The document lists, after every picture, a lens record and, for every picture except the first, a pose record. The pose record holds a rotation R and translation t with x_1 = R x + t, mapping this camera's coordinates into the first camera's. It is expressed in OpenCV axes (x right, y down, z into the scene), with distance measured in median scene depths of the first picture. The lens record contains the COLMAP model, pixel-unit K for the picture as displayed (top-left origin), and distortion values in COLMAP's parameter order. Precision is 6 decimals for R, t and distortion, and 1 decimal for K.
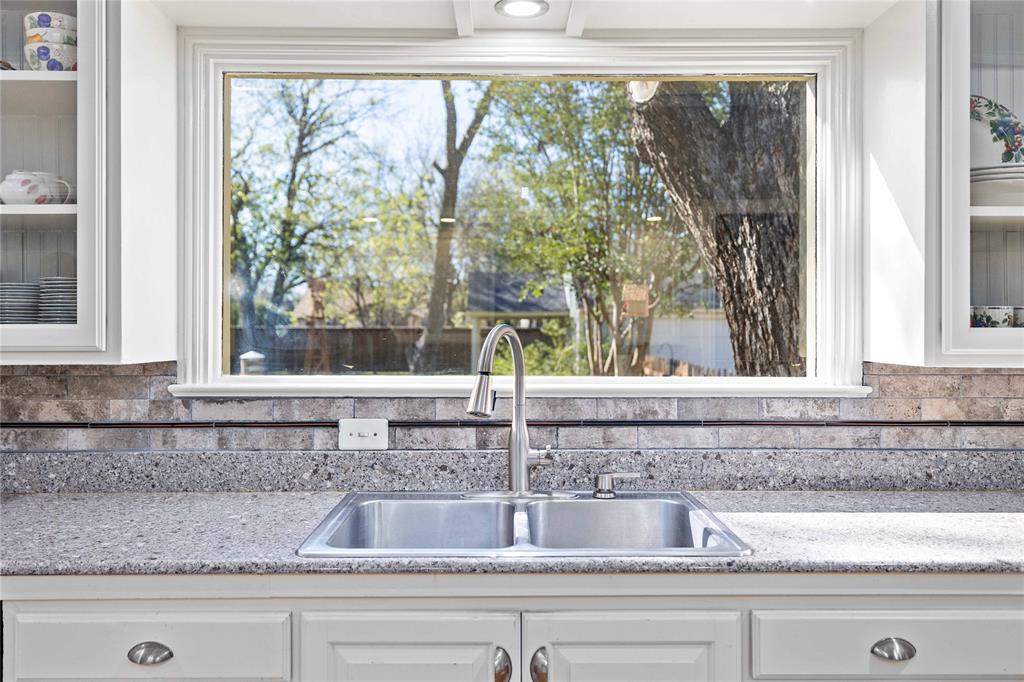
lens RADIAL K [[794.3, 0, 511.9], [0, 794.3, 332.6], [0, 0, 1]] dist [0.007173, -0.000532]
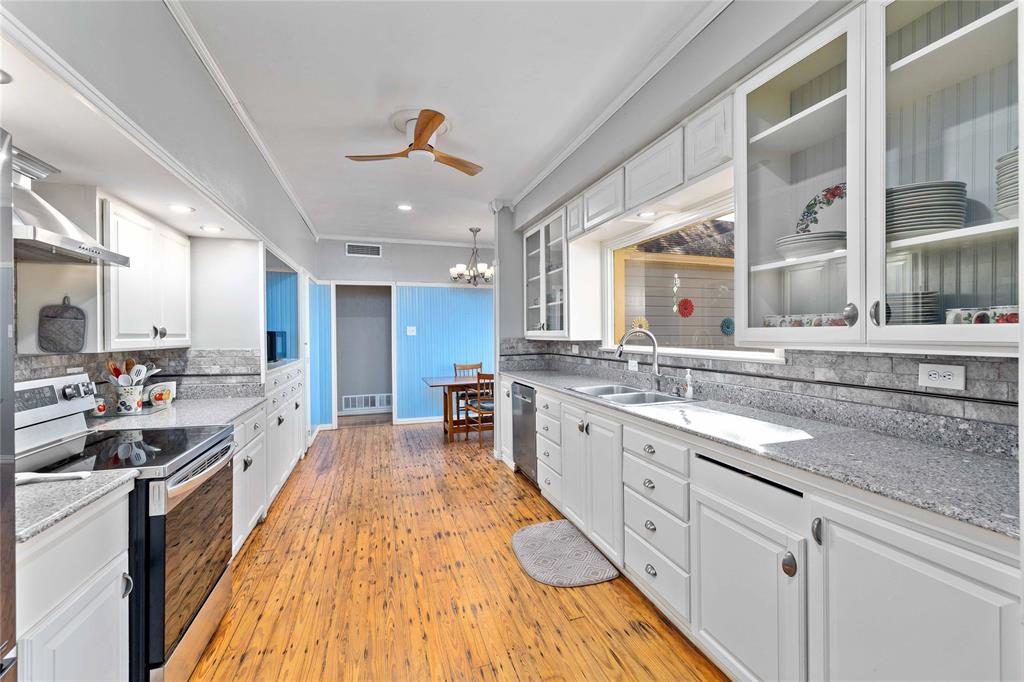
lens RADIAL K [[430.4, 0, 514.7], [0, 430.4, 336.3], [0, 0, 1]] dist [-0.003637, -0.000569]
pose [[0.306413, 0.004795, -0.951887, 1.211704], [0.003653, 0.999974, 0.006213, 0.006219], [0.951892, -0.005381, 0.306387, 0.084251]]
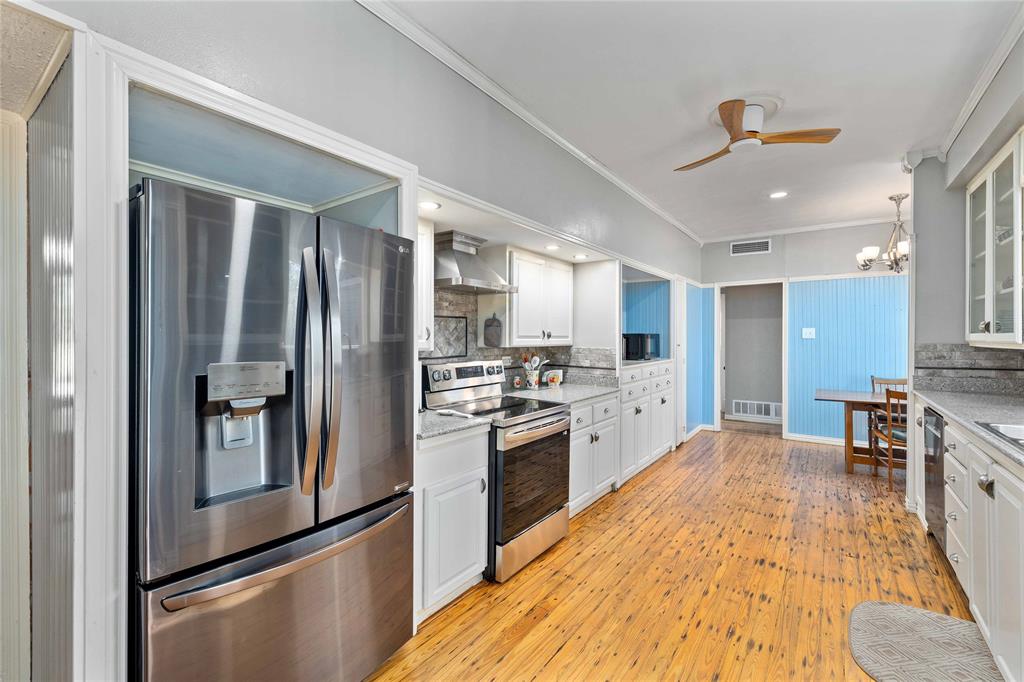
lens RADIAL K [[430.4, 0, 508.8], [0, 430.4, 337.5], [0, 0, 1]] dist [-0.003637, -0.000569]
pose [[-0.599147, 0.001824, -0.800637, 1.253014], [-0.001992, 0.999991, 0.003769, 0.003690], [0.800637, 0.003854, -0.599138, 0.446609]]
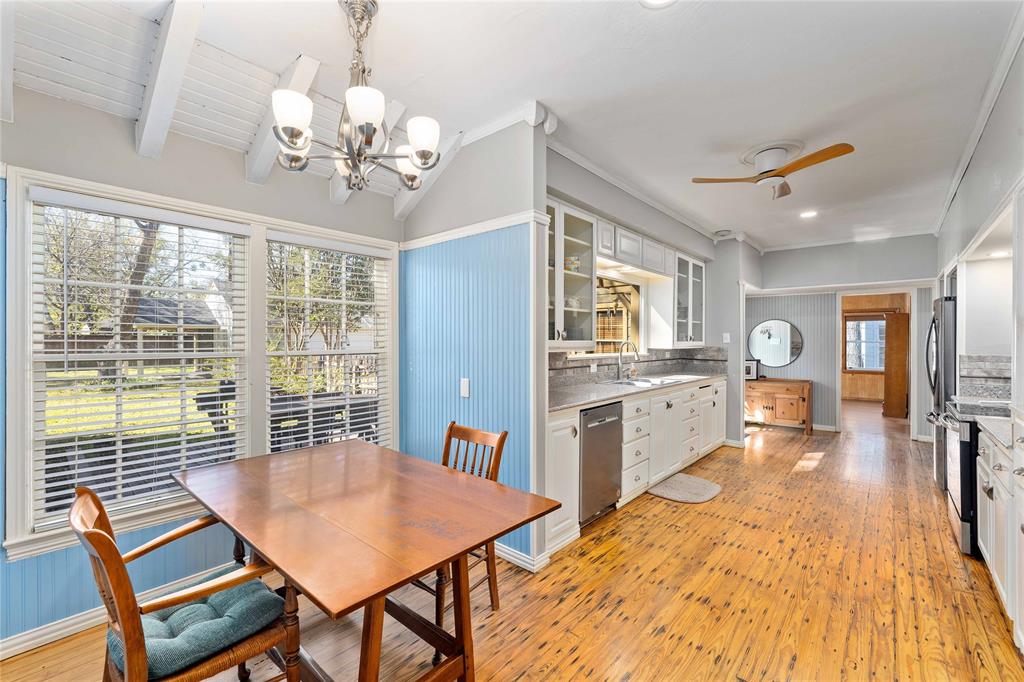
lens RADIAL K [[430.4, 0, 510.4], [0, 430.4, 339.7], [0, 0, 1]] dist [-0.003637, -0.000569]
pose [[0.661133, 0.003147, 0.750262, -2.049647], [0.001797, 0.999982, -0.005778, -0.001316], [-0.750266, 0.005169, 0.661115, -0.094318]]
